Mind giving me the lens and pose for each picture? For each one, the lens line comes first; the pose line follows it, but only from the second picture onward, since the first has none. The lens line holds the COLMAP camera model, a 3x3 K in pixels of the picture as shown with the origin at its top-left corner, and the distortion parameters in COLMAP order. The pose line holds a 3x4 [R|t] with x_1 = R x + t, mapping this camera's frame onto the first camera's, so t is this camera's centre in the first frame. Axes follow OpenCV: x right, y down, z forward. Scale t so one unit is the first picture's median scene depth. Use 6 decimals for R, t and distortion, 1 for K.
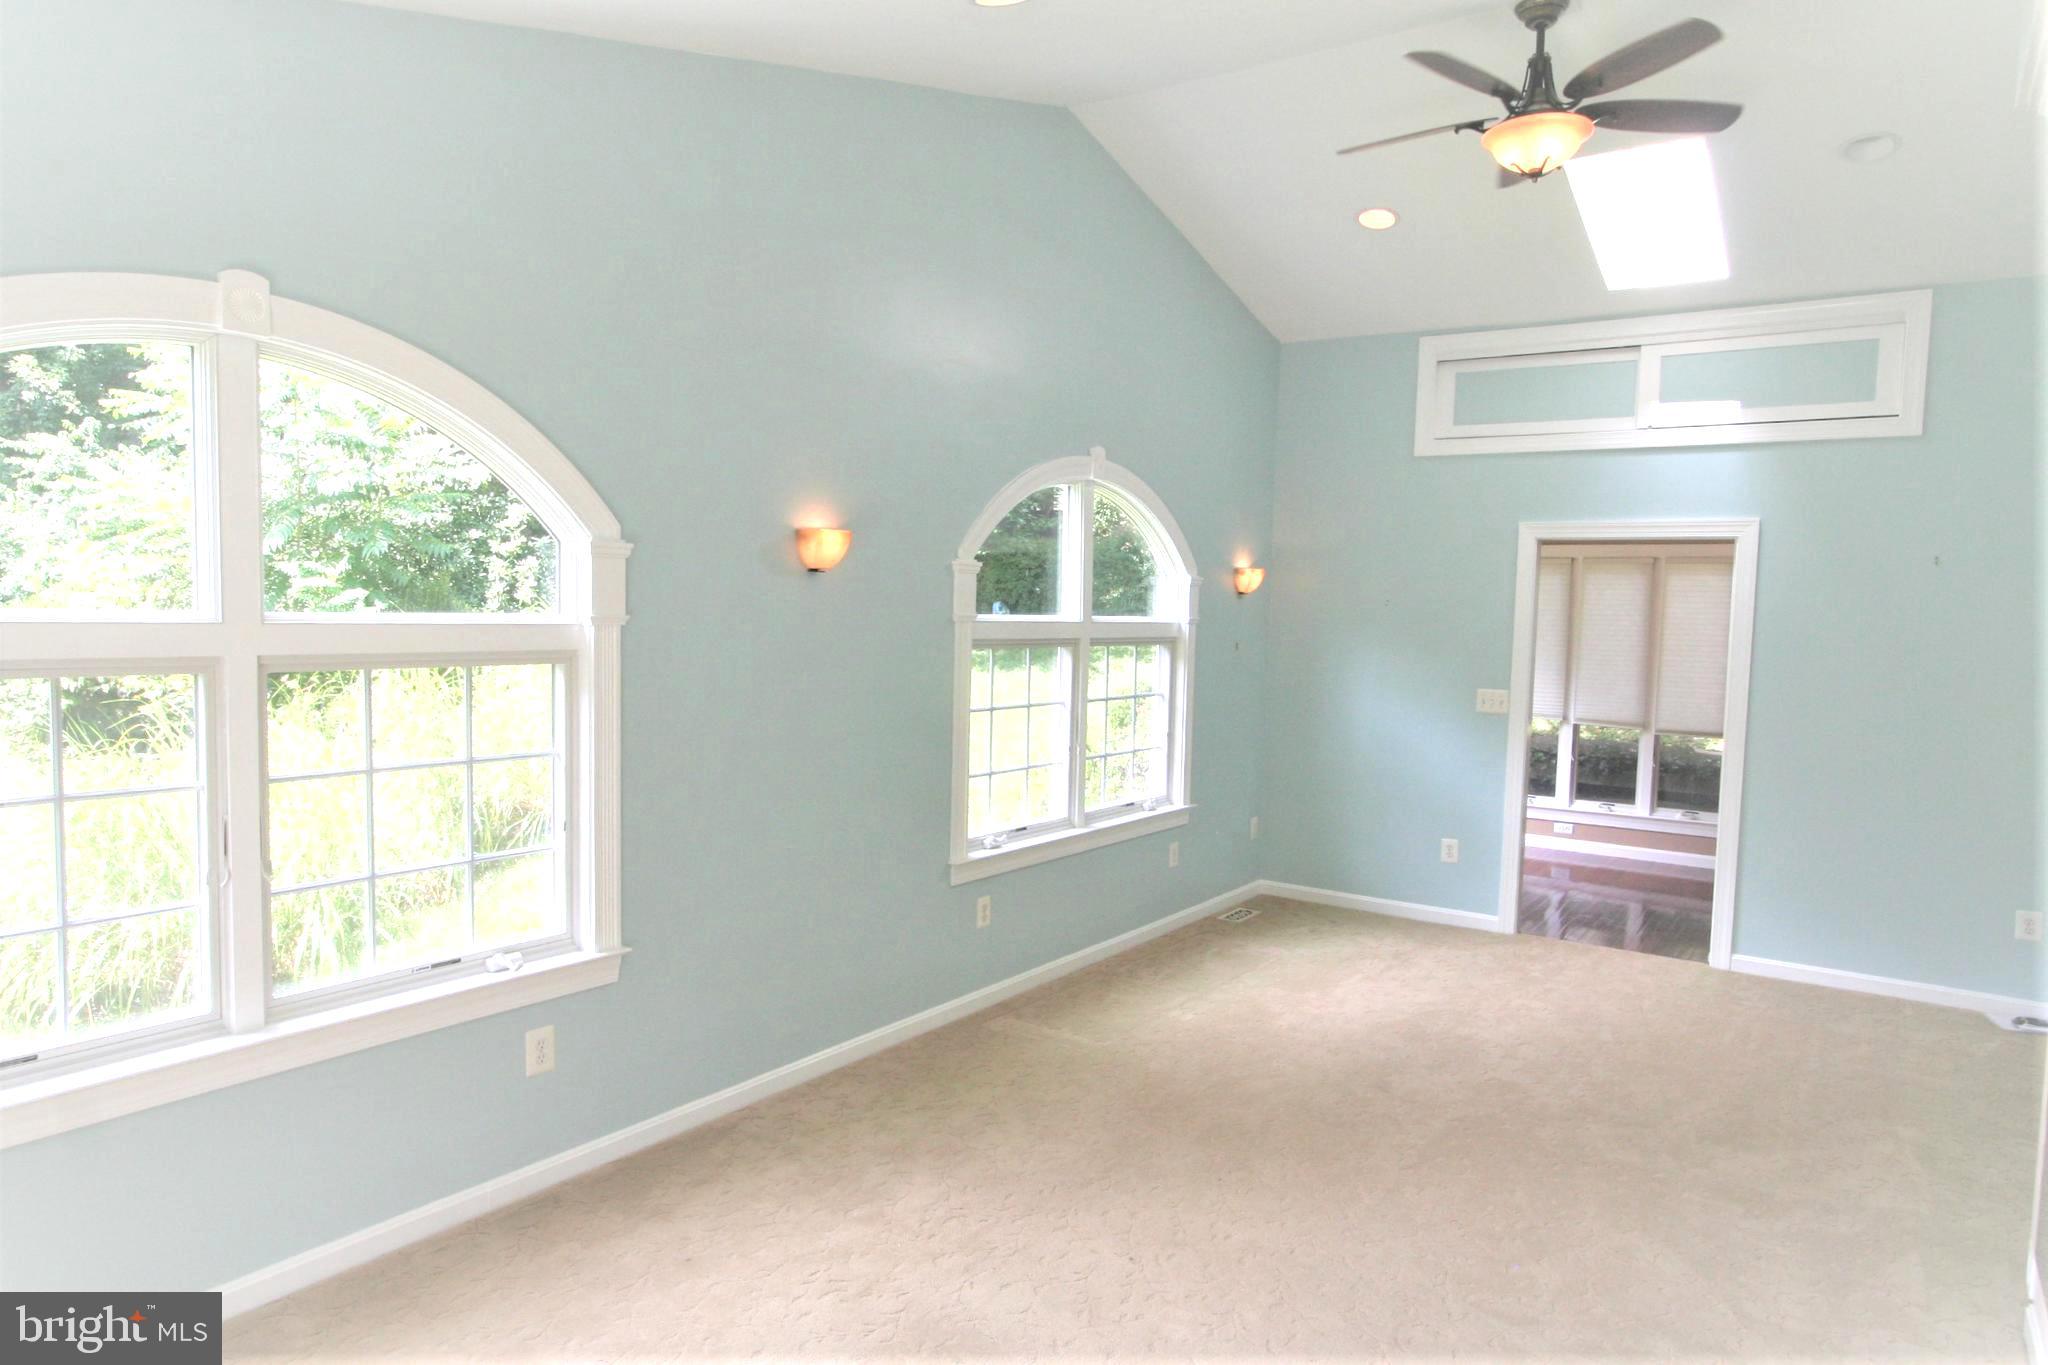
lens RADIAL K [[1288.0, 0, 1041.8], [0, 1288.0, 688.6], [0, 0, 1]] dist [0.001642, 0.001057]
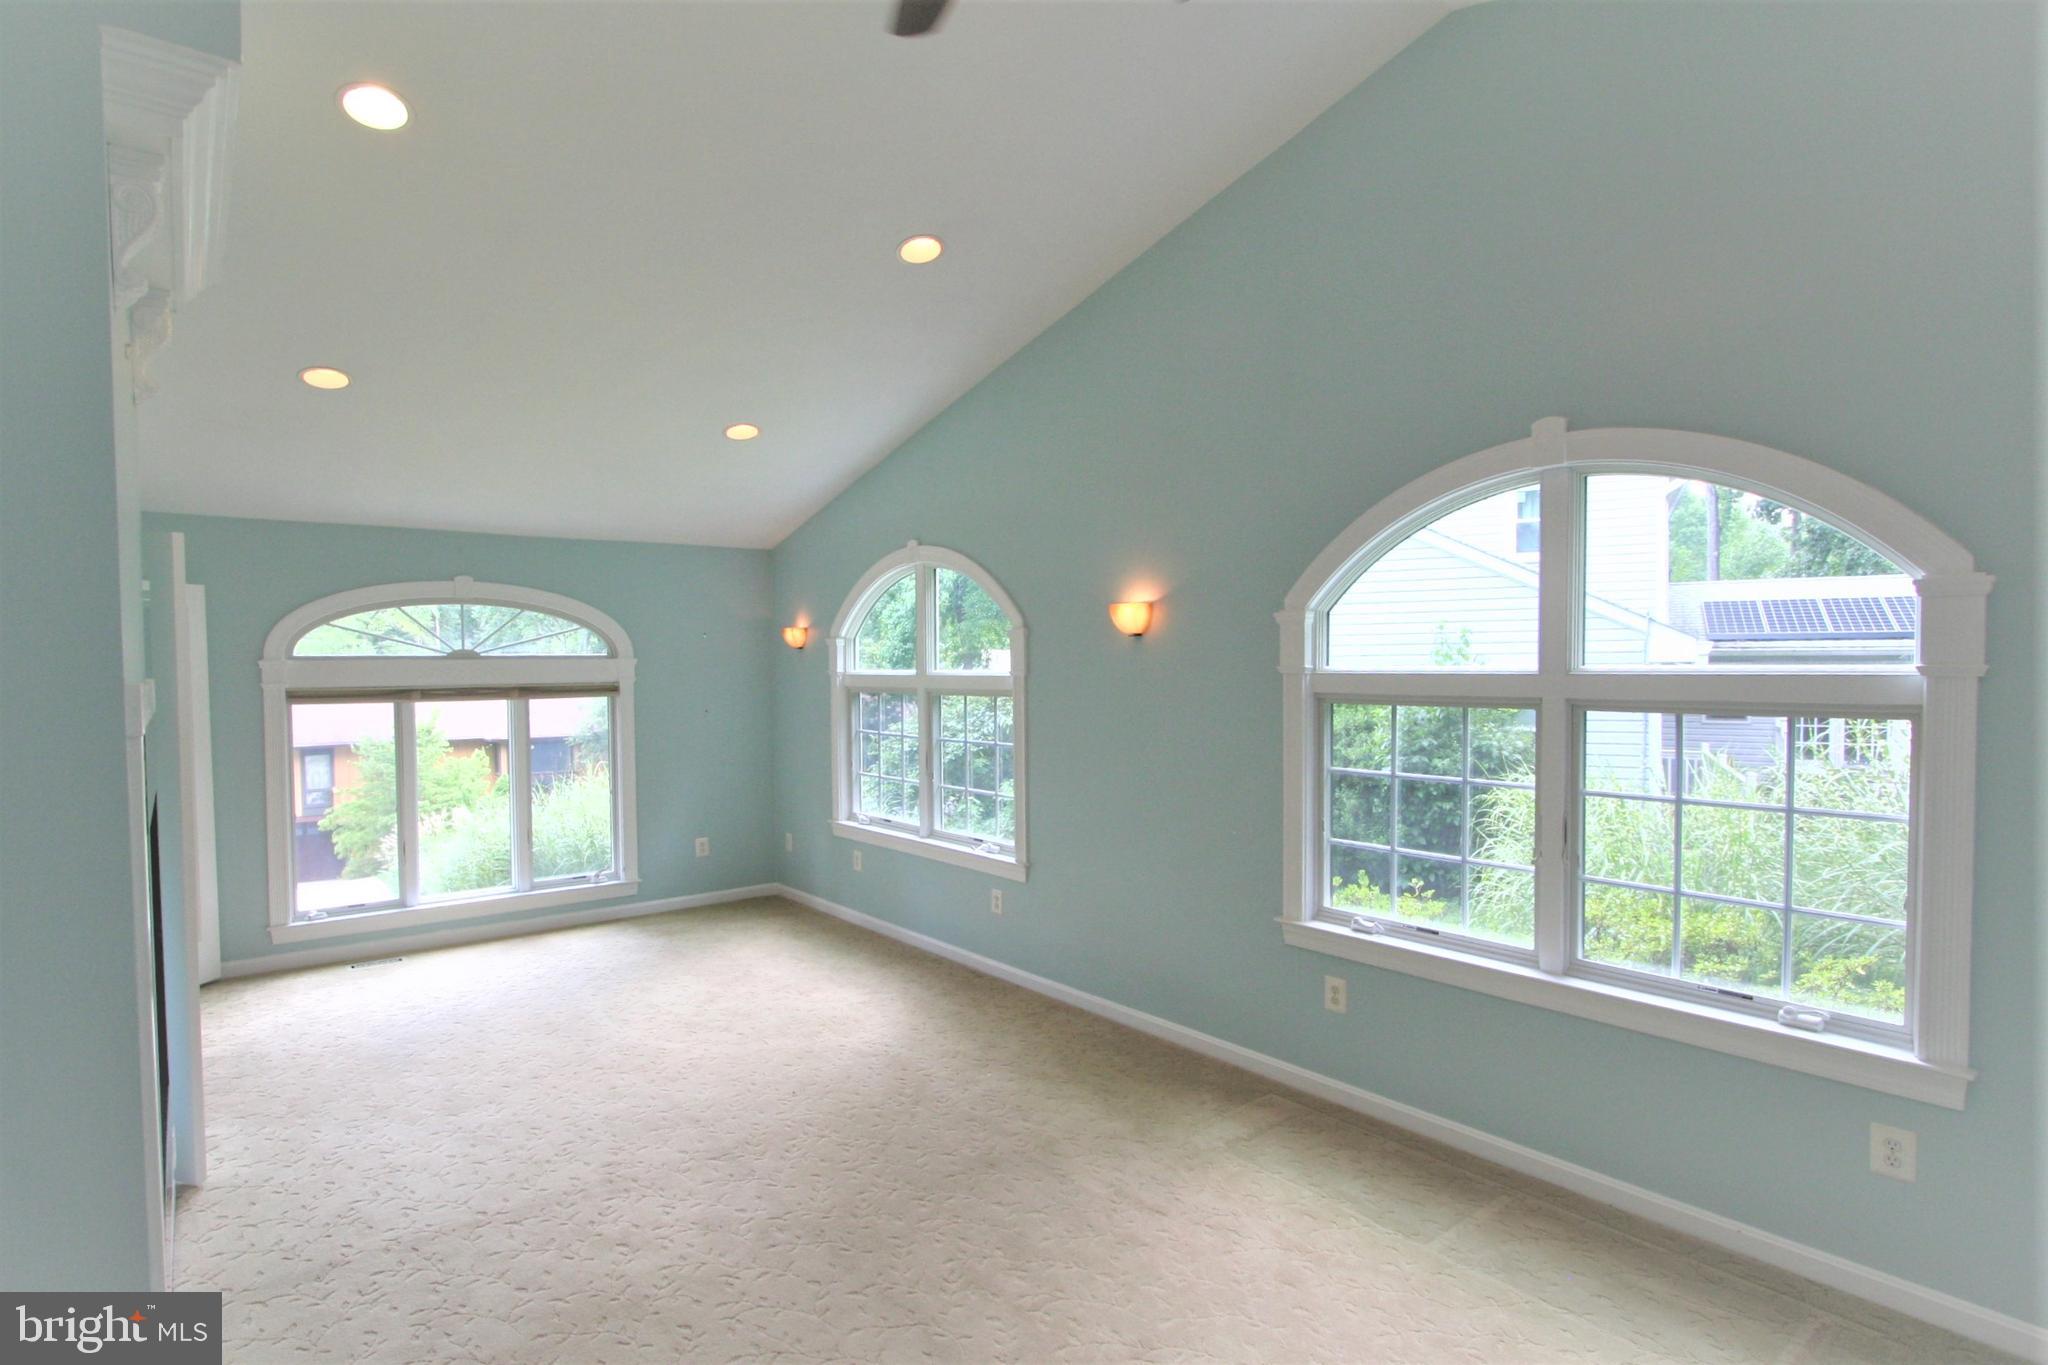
lens RADIAL K [[1019.1, 0, 1109.0], [0, 1019.1, 681.6], [0, 0, 1]] dist [-0.023107, 0.000163]
pose [[-0.249538, 0.007582, -0.968335, 0.583060], [-0.054256, 0.998289, 0.021798, -0.042897], [0.966844, 0.057977, -0.248700, 0.876811]]
